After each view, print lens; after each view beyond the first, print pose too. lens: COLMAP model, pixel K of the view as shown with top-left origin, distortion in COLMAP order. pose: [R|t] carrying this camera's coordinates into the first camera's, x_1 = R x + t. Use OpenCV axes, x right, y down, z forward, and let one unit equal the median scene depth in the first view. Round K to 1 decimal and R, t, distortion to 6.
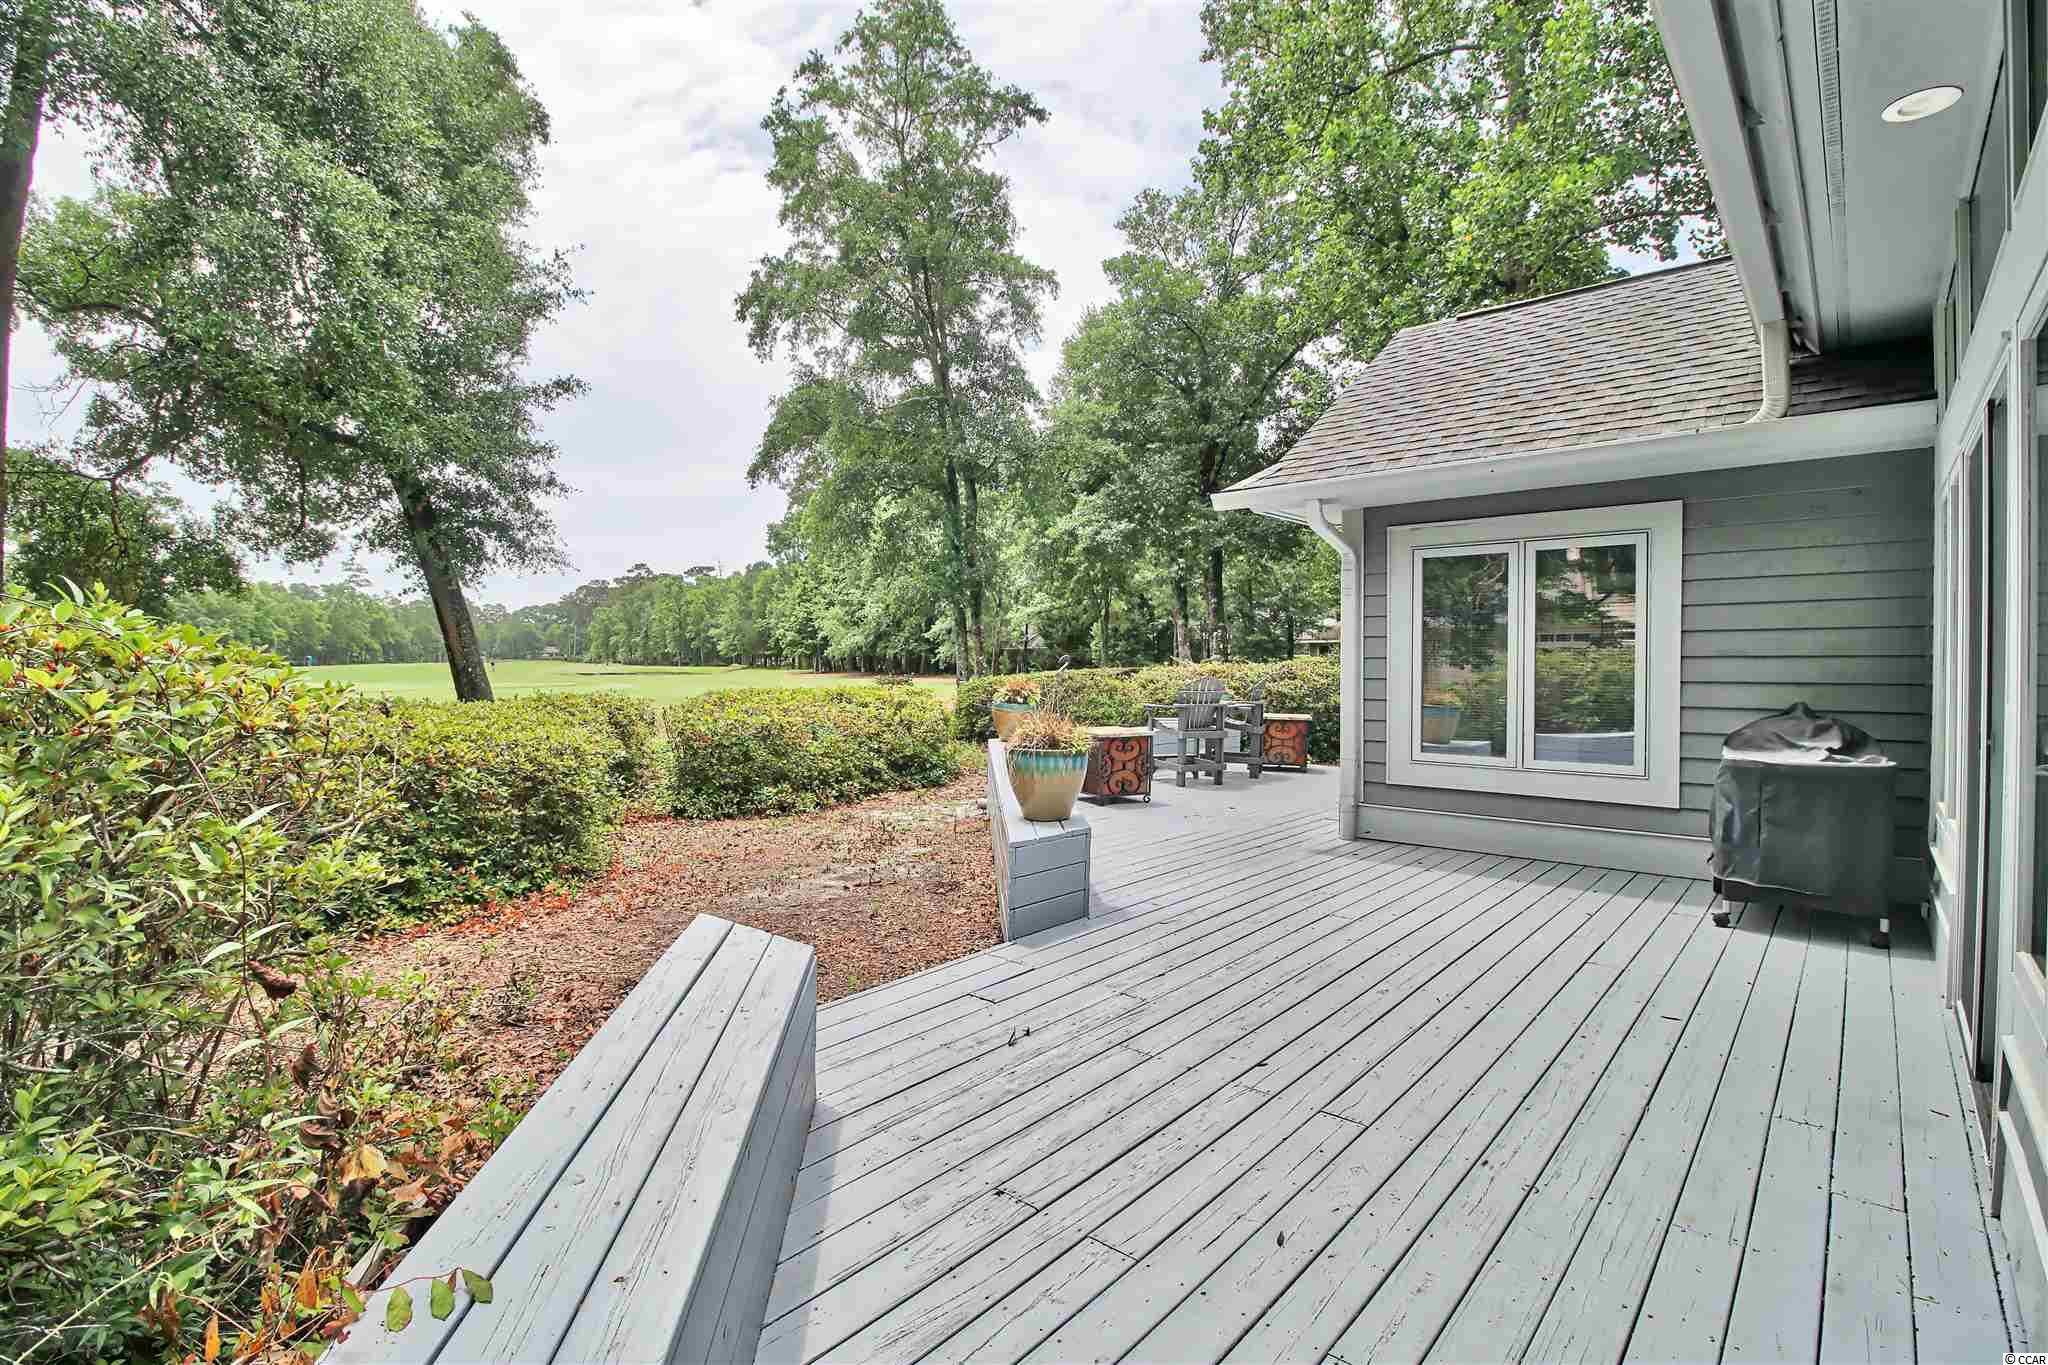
lens RADIAL K [[948.0, 0, 1014.4], [0, 948.0, 675.6], [0, 0, 1]] dist [0.001599, -0.014428]
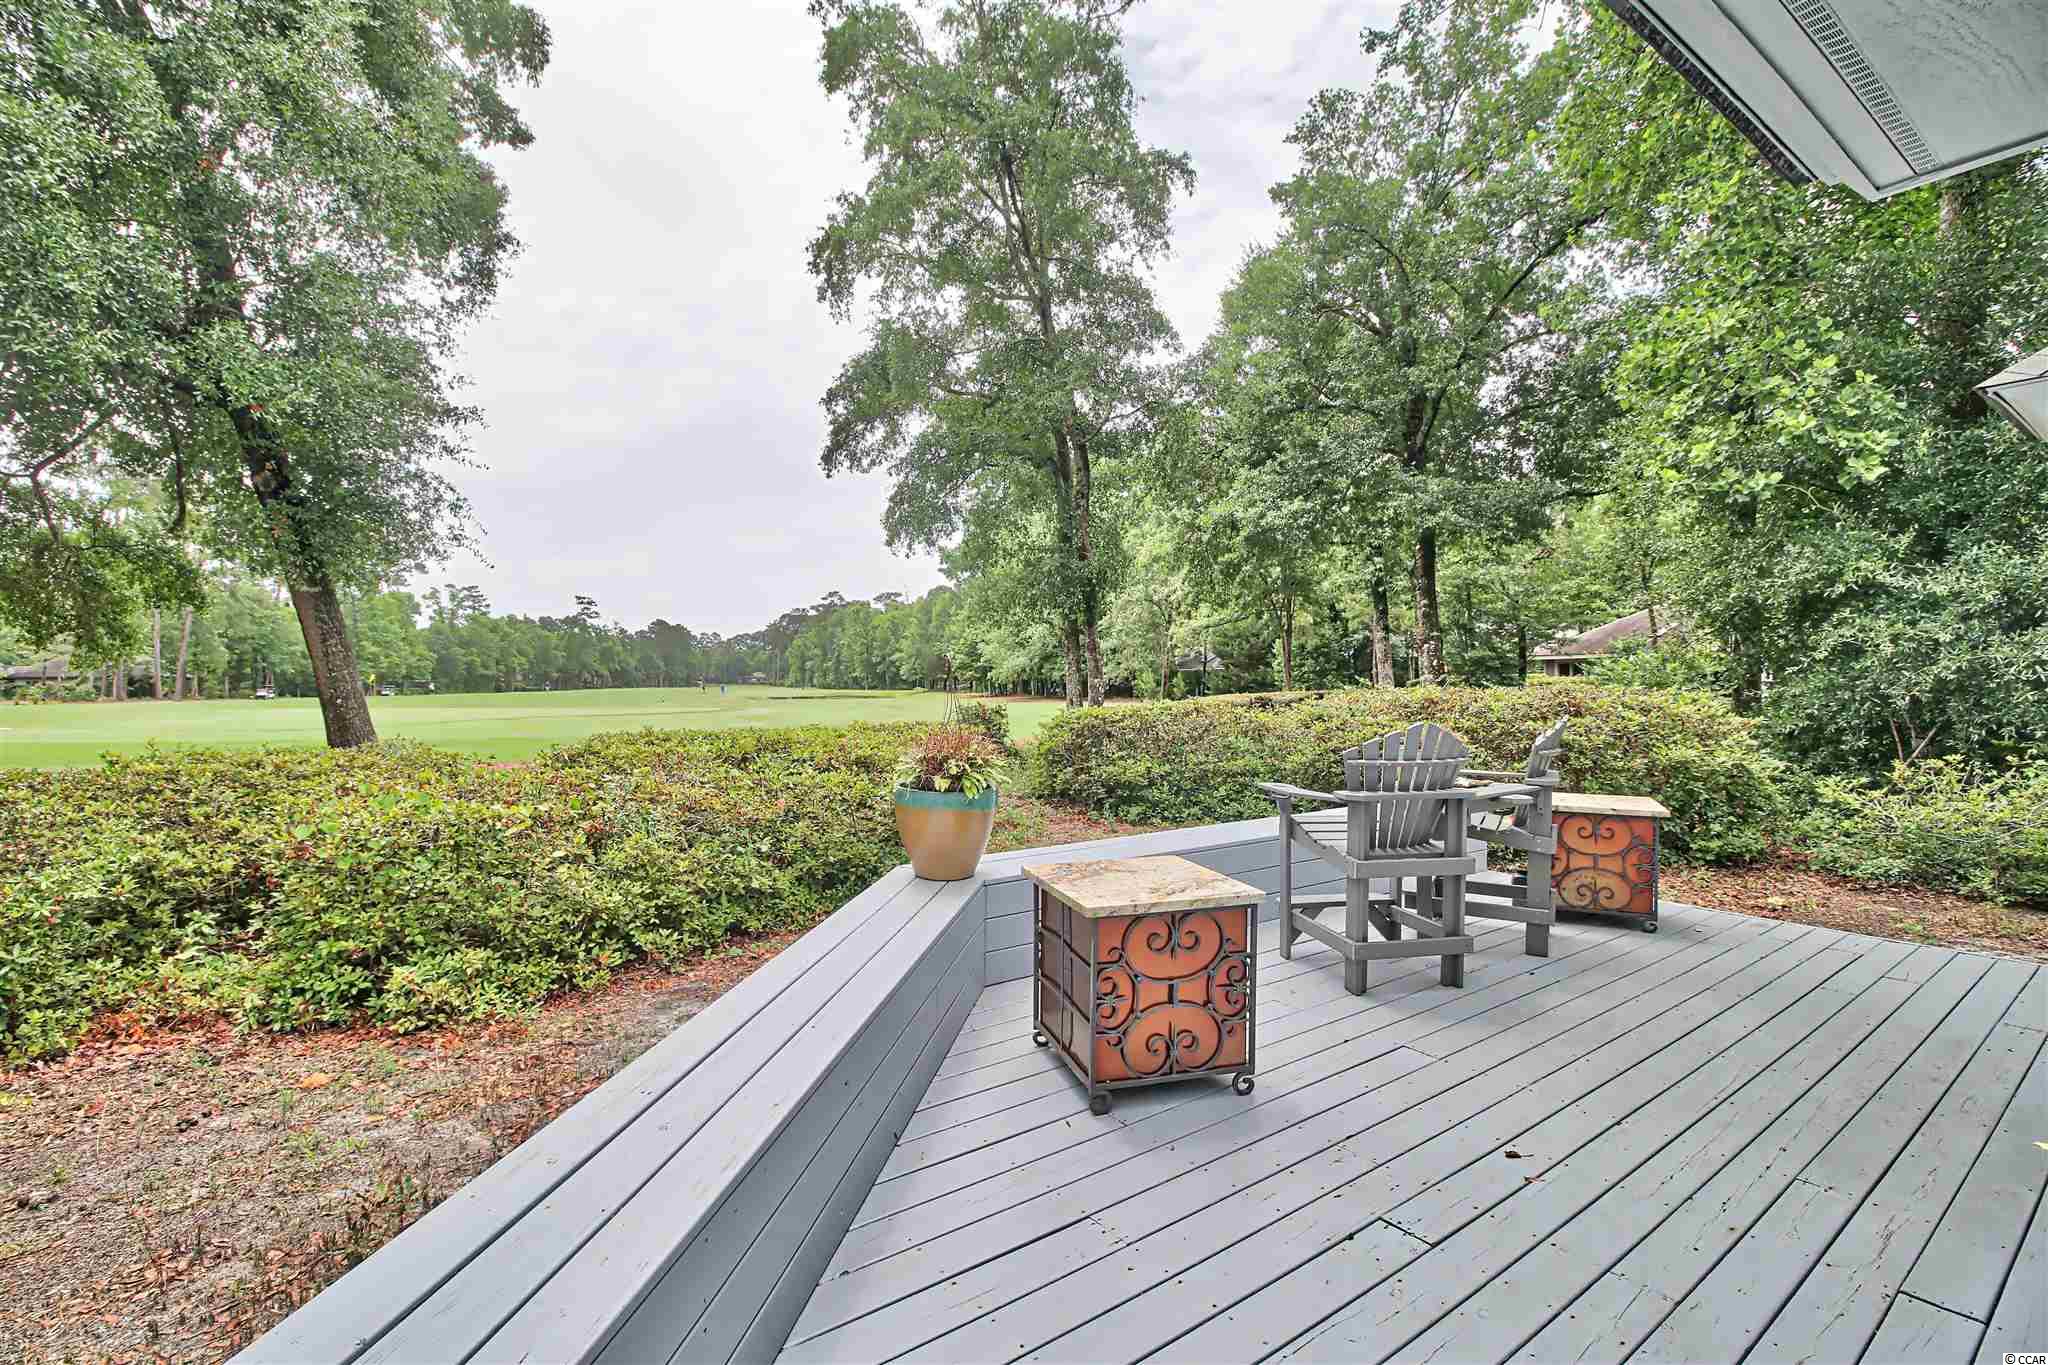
lens RADIAL K [[948.0, 0, 1014.4], [0, 948.0, 675.6], [0, 0, 1]] dist [0.001599, -0.014428]
pose [[0.980375, -0.006745, -0.197028, 0.035784], [0.002071, 0.999712, -0.023916, -0.003451], [0.197132, 0.023038, 0.980106, 0.180056]]
